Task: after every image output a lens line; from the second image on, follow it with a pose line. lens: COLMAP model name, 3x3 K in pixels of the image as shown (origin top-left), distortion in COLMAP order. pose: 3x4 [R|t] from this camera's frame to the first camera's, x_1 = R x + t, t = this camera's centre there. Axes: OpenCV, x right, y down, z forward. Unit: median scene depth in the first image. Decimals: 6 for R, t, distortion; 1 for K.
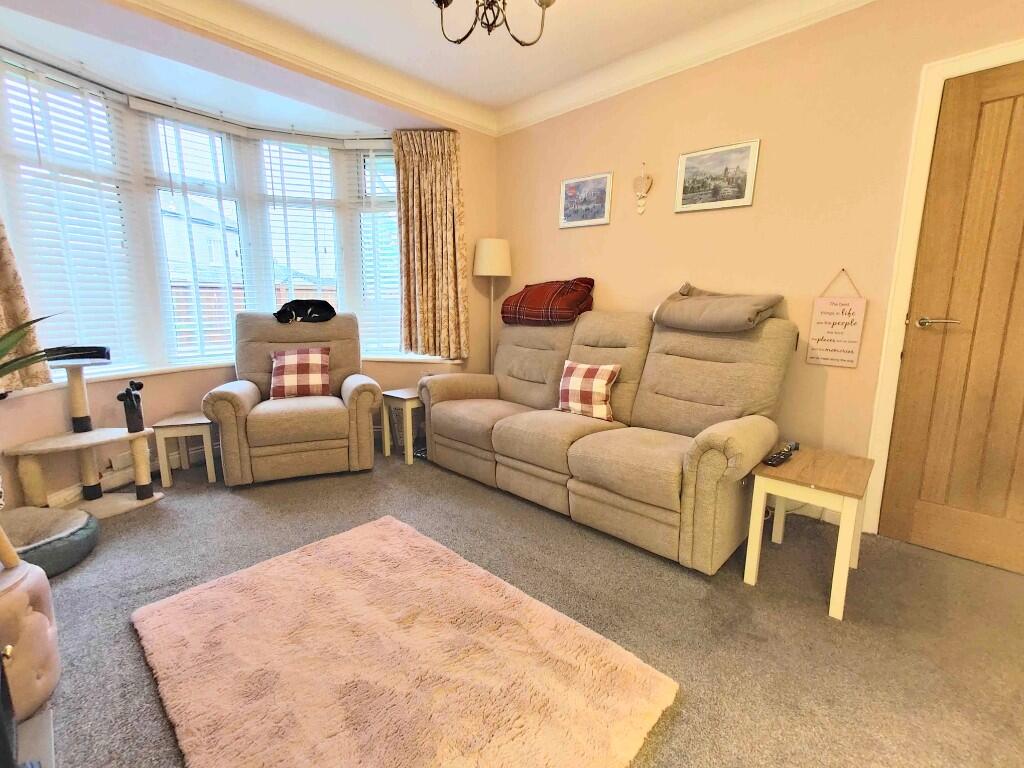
lens RADIAL K [[448.7, 0, 512.0], [0, 448.7, 384.0], [0, 0, 1]] dist [0.019355, 0.000180]
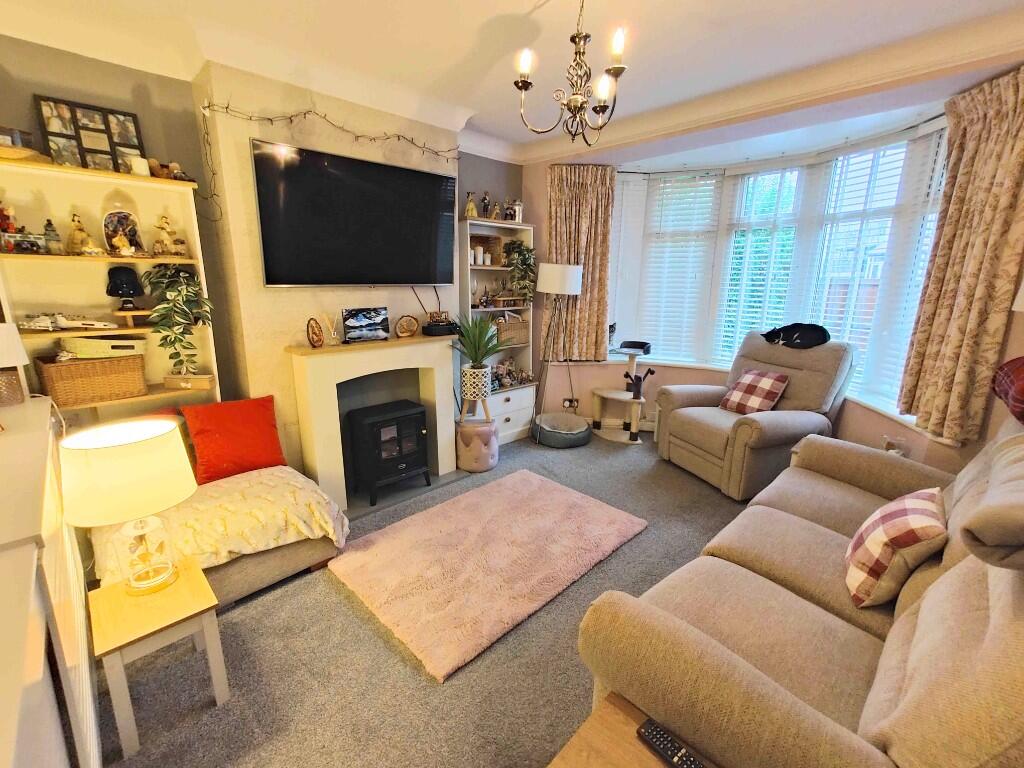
lens RADIAL K [[454.7, 0, 510.4], [0, 454.7, 379.0], [0, 0, 1]] dist [0.011042, 0.000075]
pose [[-0.061892, 0.219315, -0.973689, 0.601661], [-0.171789, 0.958659, 0.226849, -0.199290], [0.983188, 0.181309, -0.021658, 0.447806]]
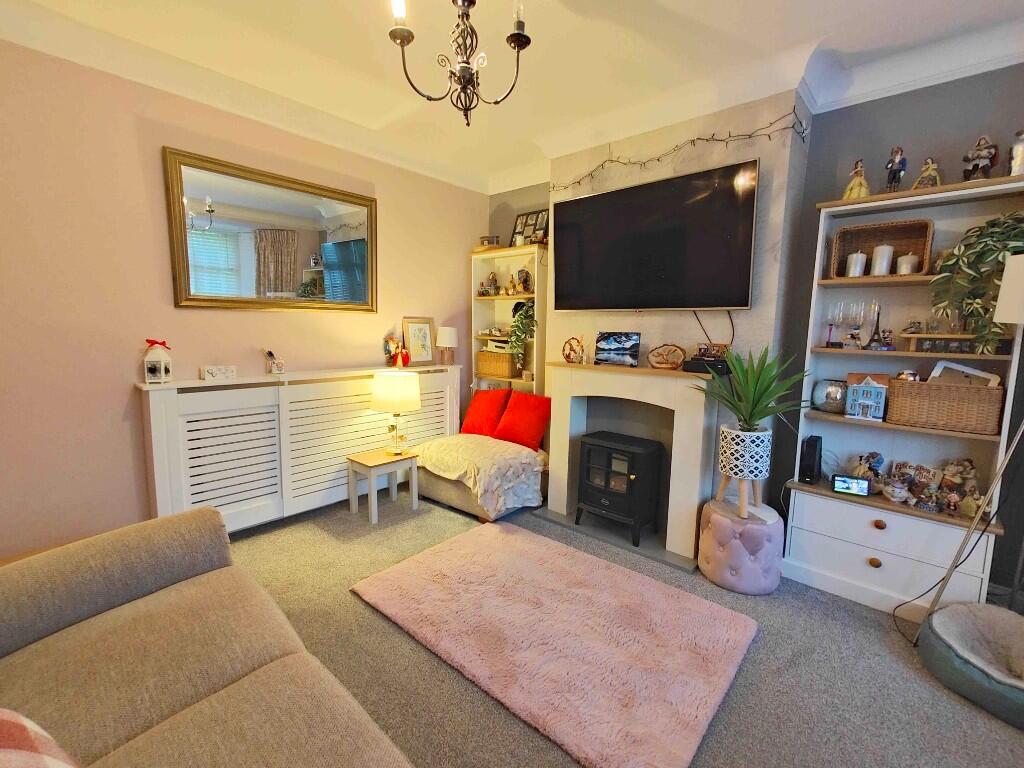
lens RADIAL K [[454.7, 0, 510.4], [0, 454.7, 379.0], [0, 0, 1]] dist [0.011042, 0.000075]
pose [[-0.999859, -0.016552, -0.002730, -0.071390], [-0.016664, 0.961320, 0.274931, -0.233753], [-0.001926, 0.274938, -0.961460, 1.004785]]
